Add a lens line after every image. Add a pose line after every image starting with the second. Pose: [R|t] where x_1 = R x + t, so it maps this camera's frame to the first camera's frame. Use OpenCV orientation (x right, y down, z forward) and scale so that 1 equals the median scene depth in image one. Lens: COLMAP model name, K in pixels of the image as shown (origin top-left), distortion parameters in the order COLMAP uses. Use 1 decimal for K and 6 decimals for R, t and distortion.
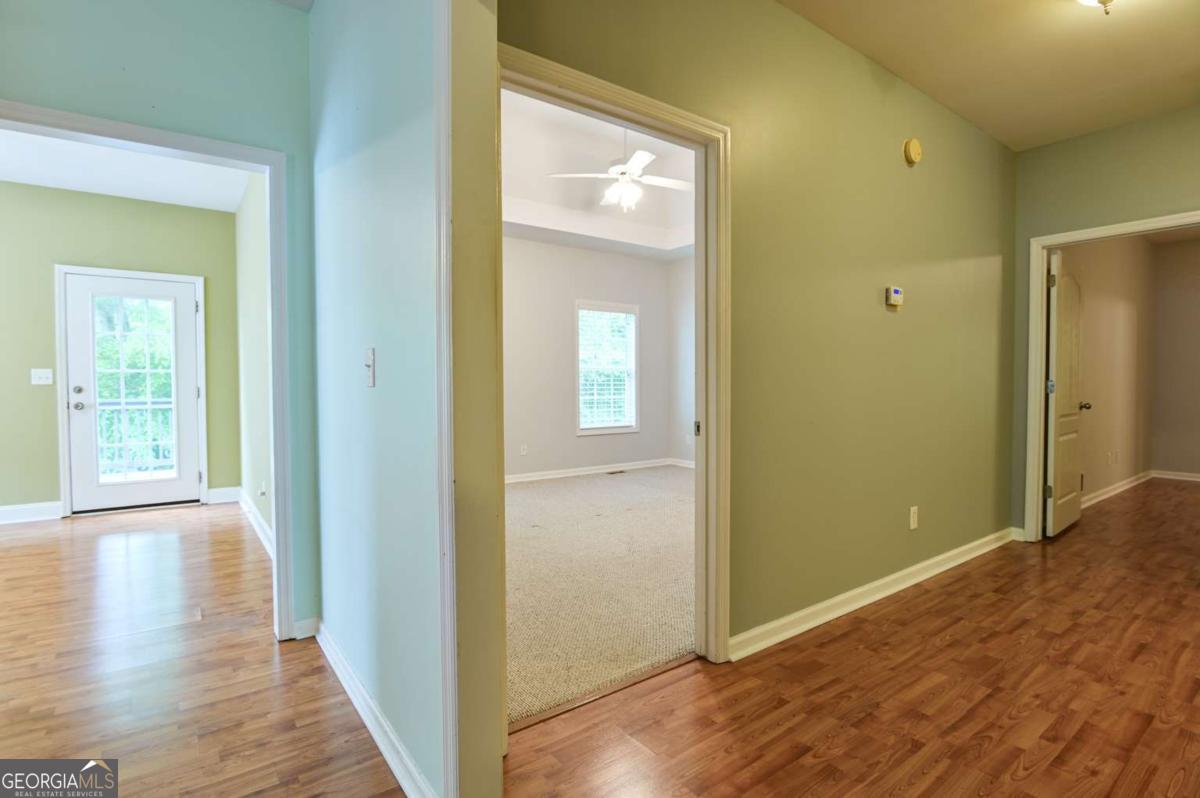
lens RADIAL K [[586.2, 0, 599.2], [0, 586.2, 395.4], [0, 0, 1]] dist [-0.020189, 0.000929]
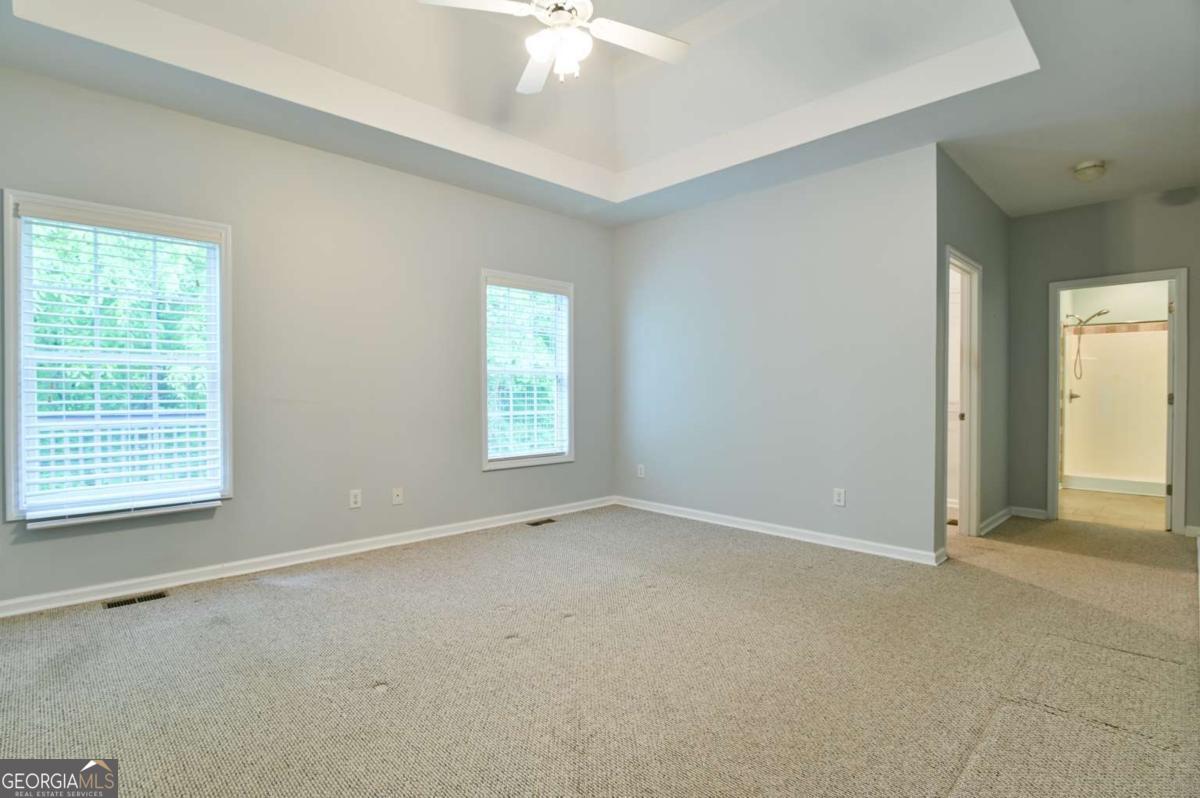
lens RADIAL K [[586.2, 0, 603.6], [0, 586.2, 398.6], [0, 0, 1]] dist [-0.020189, 0.000929]
pose [[0.989826, -0.000623, 0.142285, 0.003083], [0.003004, 0.999859, -0.016522, -0.001882], [-0.142255, 0.016781, 0.989688, 0.296701]]
